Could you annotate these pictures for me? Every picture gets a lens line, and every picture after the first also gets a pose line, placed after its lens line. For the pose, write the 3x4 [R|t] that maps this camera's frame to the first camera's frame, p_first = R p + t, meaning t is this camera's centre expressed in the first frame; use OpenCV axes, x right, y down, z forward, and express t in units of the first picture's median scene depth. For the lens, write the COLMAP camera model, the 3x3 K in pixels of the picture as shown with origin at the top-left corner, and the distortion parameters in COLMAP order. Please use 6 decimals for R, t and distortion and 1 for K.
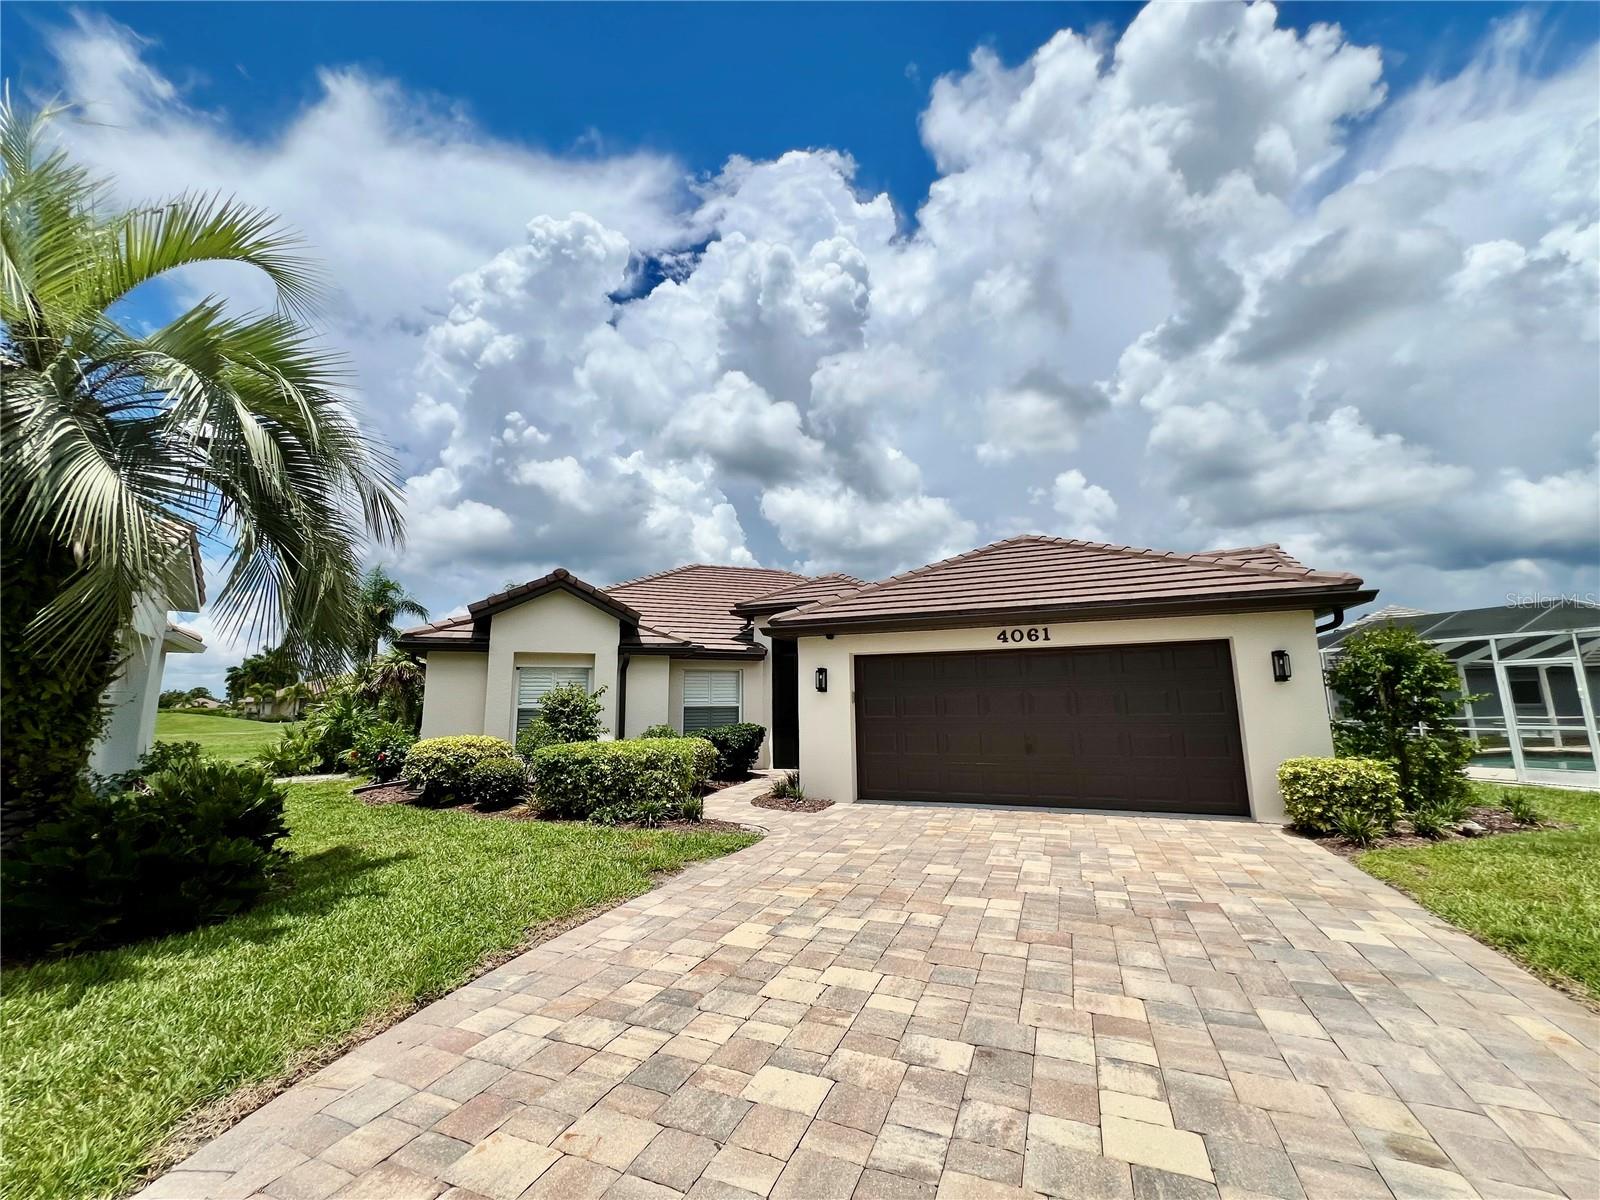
lens RADIAL K [[634.4, 0, 800.0], [0, 634.4, 600.0], [0, 0, 1]] dist [0.000354, 0.000829]
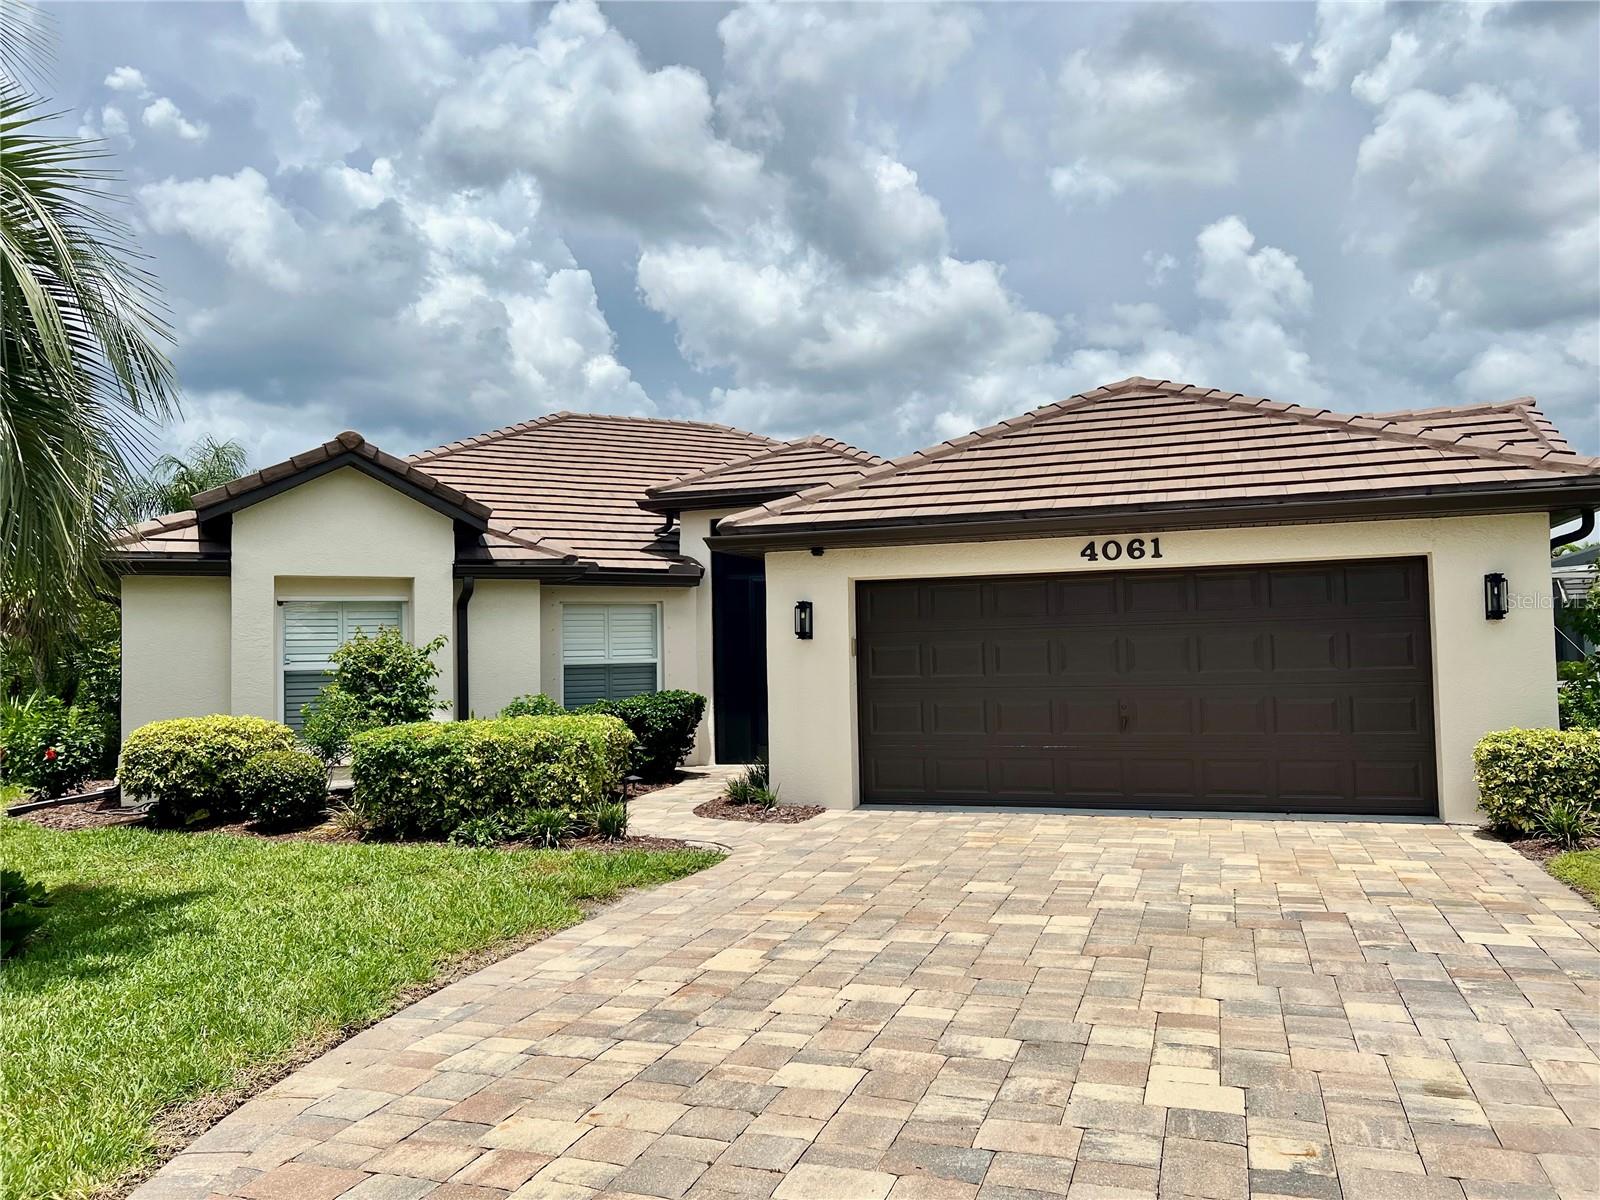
lens RADIAL K [[1242.6, 0, 800.0], [0, 1242.6, 600.0], [0, 0, 1]] dist [0.033023, -0.011117]
pose [[0.998004, -0.006534, 0.062815, -0.074879], [-0.000828, 0.993194, 0.116465, -0.059308], [-0.063148, -0.116284, 0.991206, -0.341919]]
